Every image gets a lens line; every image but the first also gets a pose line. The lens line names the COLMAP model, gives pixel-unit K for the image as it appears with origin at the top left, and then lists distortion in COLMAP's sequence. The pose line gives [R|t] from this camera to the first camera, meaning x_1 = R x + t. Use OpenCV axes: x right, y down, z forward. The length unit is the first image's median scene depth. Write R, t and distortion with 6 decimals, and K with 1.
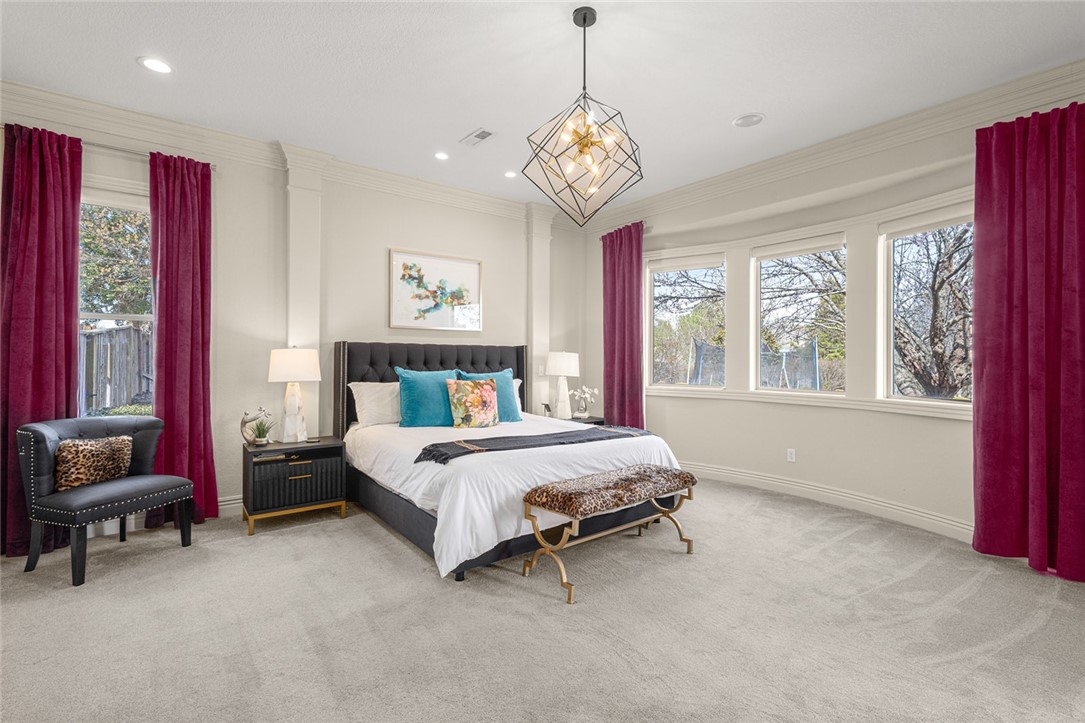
lens RADIAL K [[503.2, 0, 542.5], [0, 503.2, 361.5], [0, 0, 1]] dist [0.013417, -0.009690]
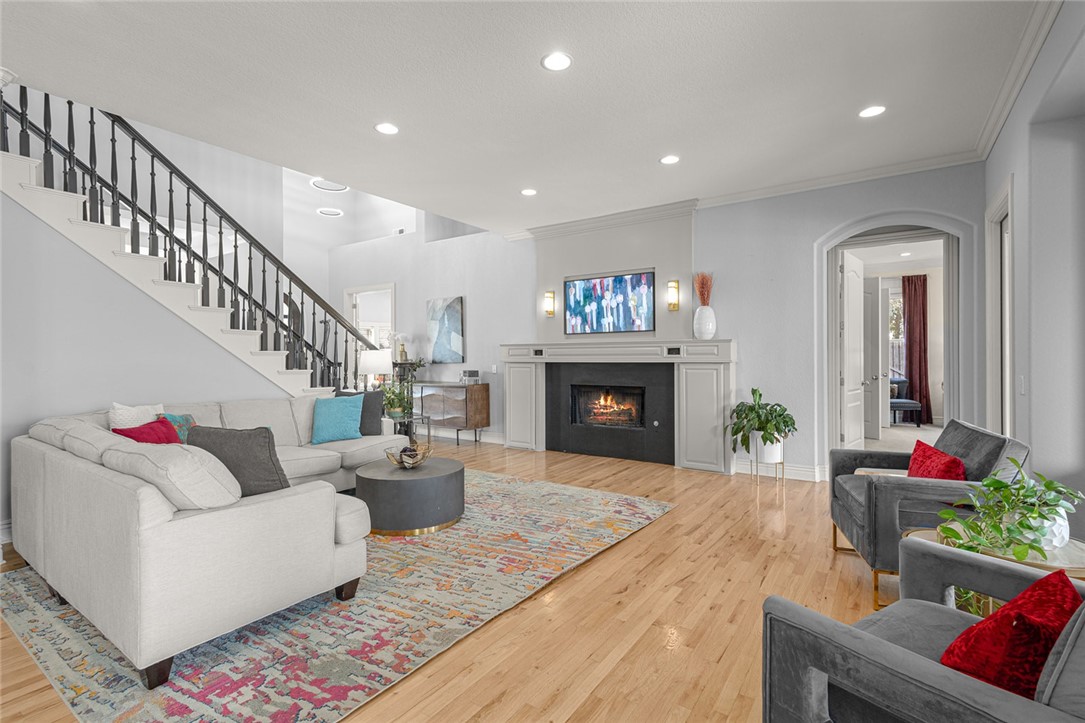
lens RADIAL K [[503.2, 0, 542.5], [0, 503.2, 361.5], [0, 0, 1]] dist [0.013417, -0.009690]
pose [[0.290342, -0.008202, -0.956888, 1.127708], [0.011047, 0.999925, -0.005219, 0.012690], [0.956859, -0.009055, 0.290411, -1.472186]]
